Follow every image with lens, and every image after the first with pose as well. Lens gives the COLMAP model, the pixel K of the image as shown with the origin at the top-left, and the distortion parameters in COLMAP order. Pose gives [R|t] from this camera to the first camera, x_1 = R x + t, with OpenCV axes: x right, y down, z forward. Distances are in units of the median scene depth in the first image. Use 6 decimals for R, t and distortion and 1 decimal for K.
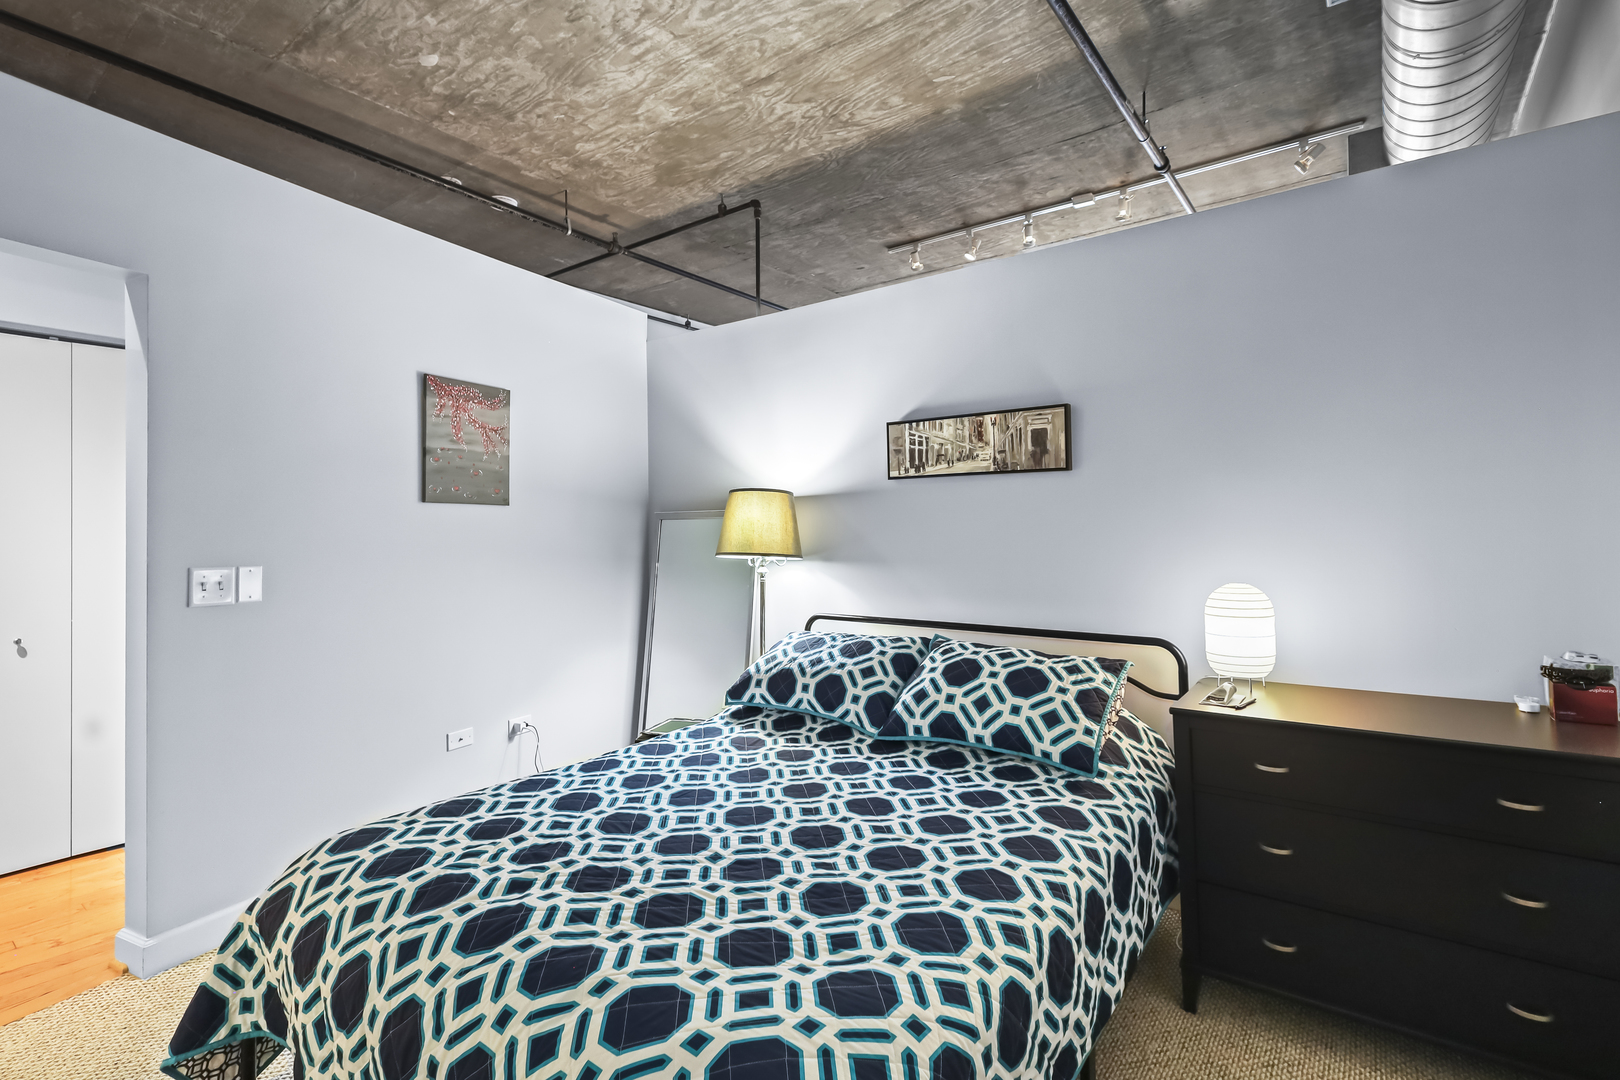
lens RADIAL K [[761.3, 0, 801.9], [0, 761.3, 520.5], [0, 0, 1]] dist [-0.001080, 0.000083]
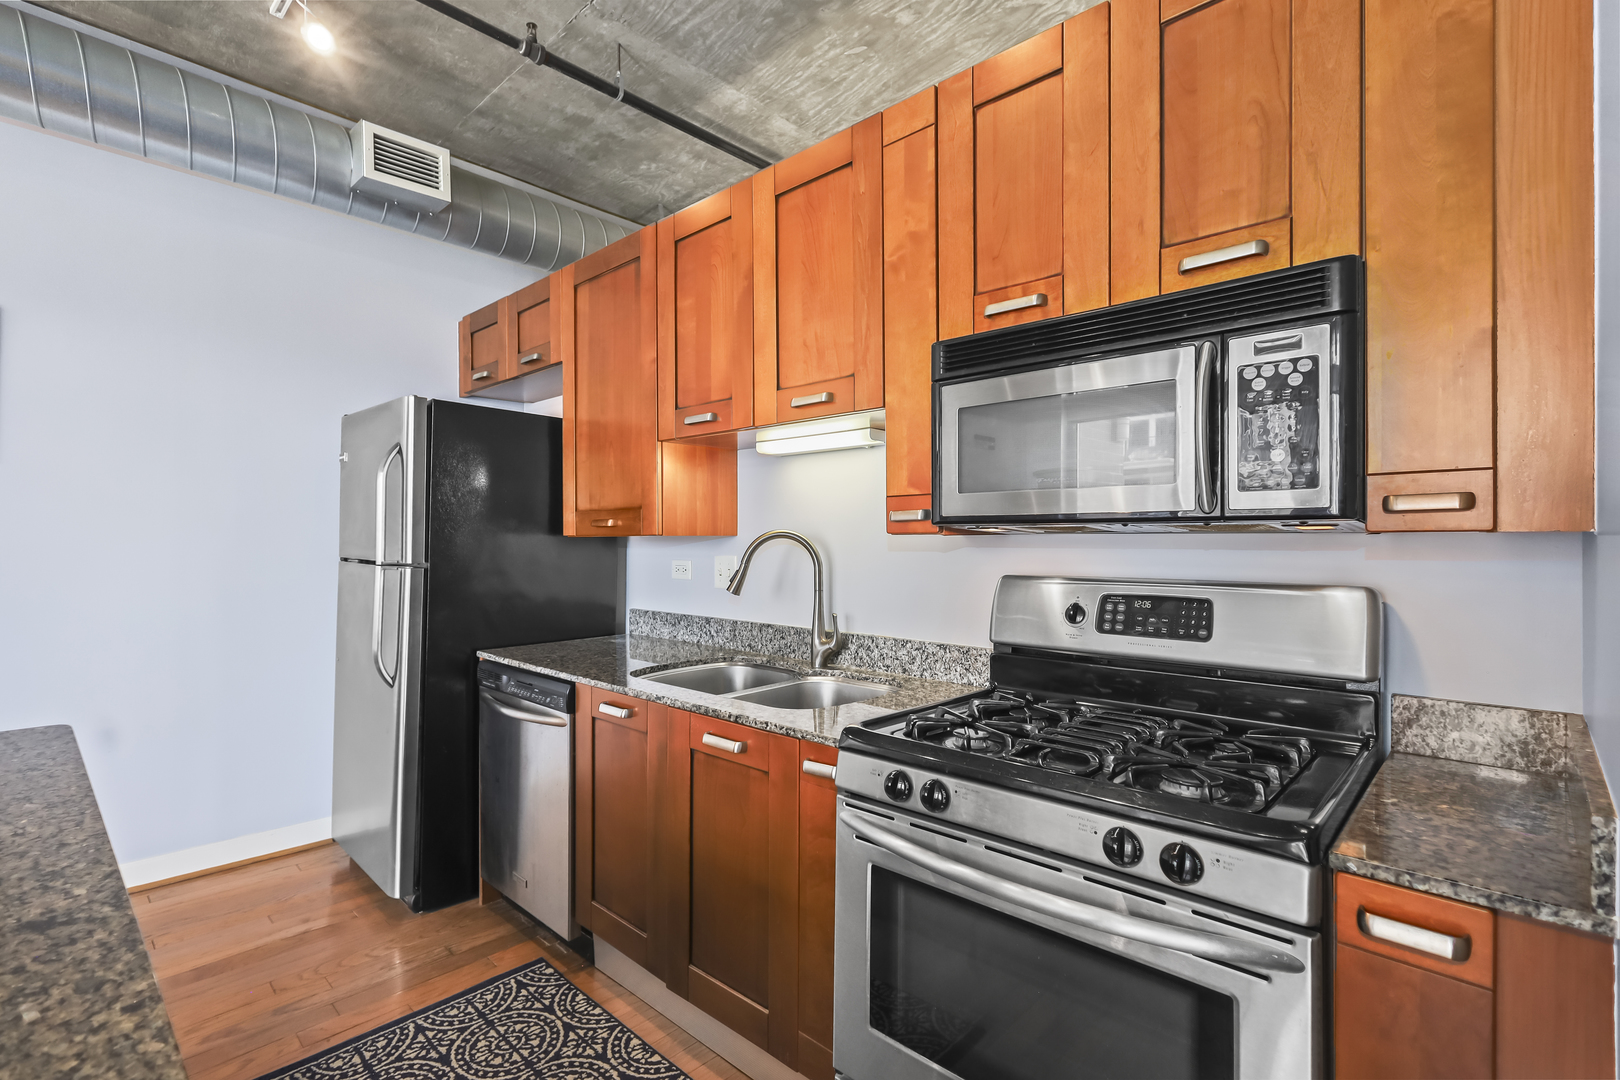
lens RADIAL K [[749.8, 0, 810.0], [0, 749.8, 540.0], [0, 0, 1]] dist [-0.000578, -0.000272]
pose [[-0.995910, 0.005669, 0.090168, 0.160970], [0.004009, 0.999819, -0.018586, 0.025509], [-0.090257, -0.018149, -0.995753, 1.881119]]
